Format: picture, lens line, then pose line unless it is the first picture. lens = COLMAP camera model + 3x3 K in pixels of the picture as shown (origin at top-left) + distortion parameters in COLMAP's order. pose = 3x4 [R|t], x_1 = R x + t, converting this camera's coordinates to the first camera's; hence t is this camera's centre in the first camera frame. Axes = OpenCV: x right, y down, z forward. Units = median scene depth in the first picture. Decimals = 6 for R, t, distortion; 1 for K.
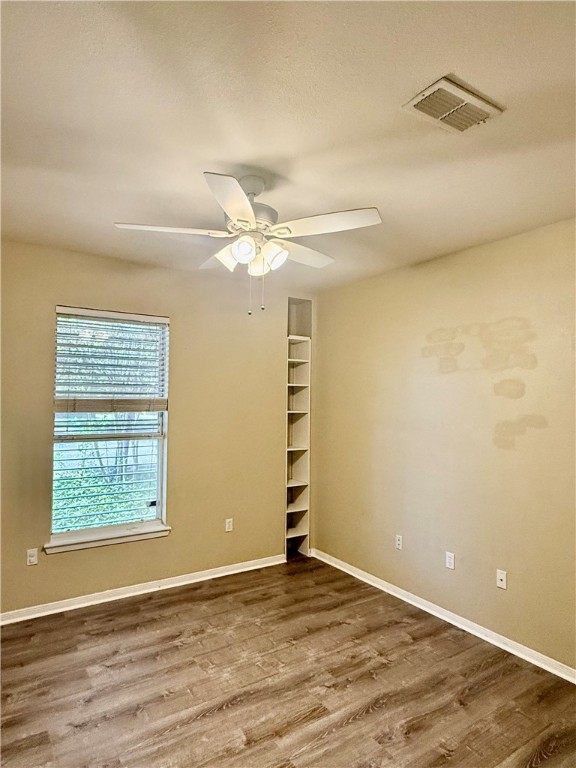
lens RADIAL K [[475.9, 0, 284.1], [0, 475.9, 384.4], [0, 0, 1]] dist [0.005967, 0.004132]
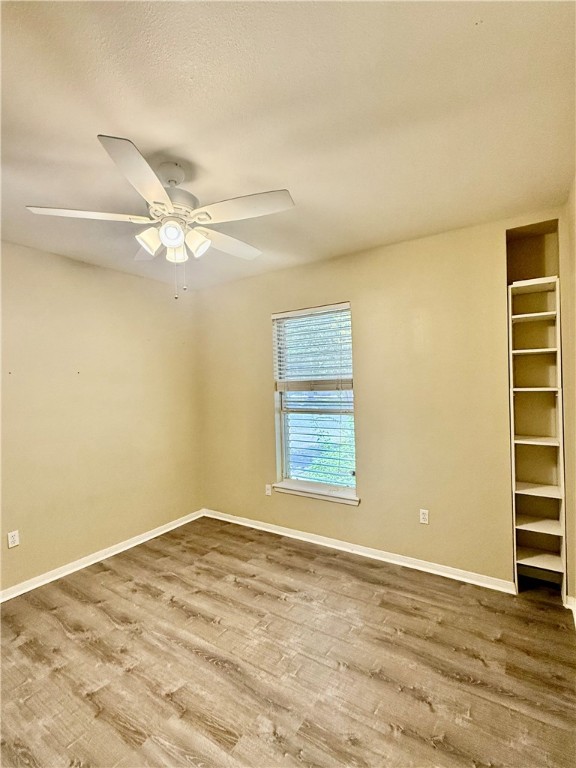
lens RADIAL K [[368.1, 0, 286.9], [0, 368.1, 384.8], [0, 0, 1]] dist [0.000266, 0.000866]
pose [[0.374135, -0.016473, -0.927228, 0.525536], [0.059631, 0.998200, 0.006326, 0.034662], [0.925455, -0.057658, 0.374444, 0.627861]]
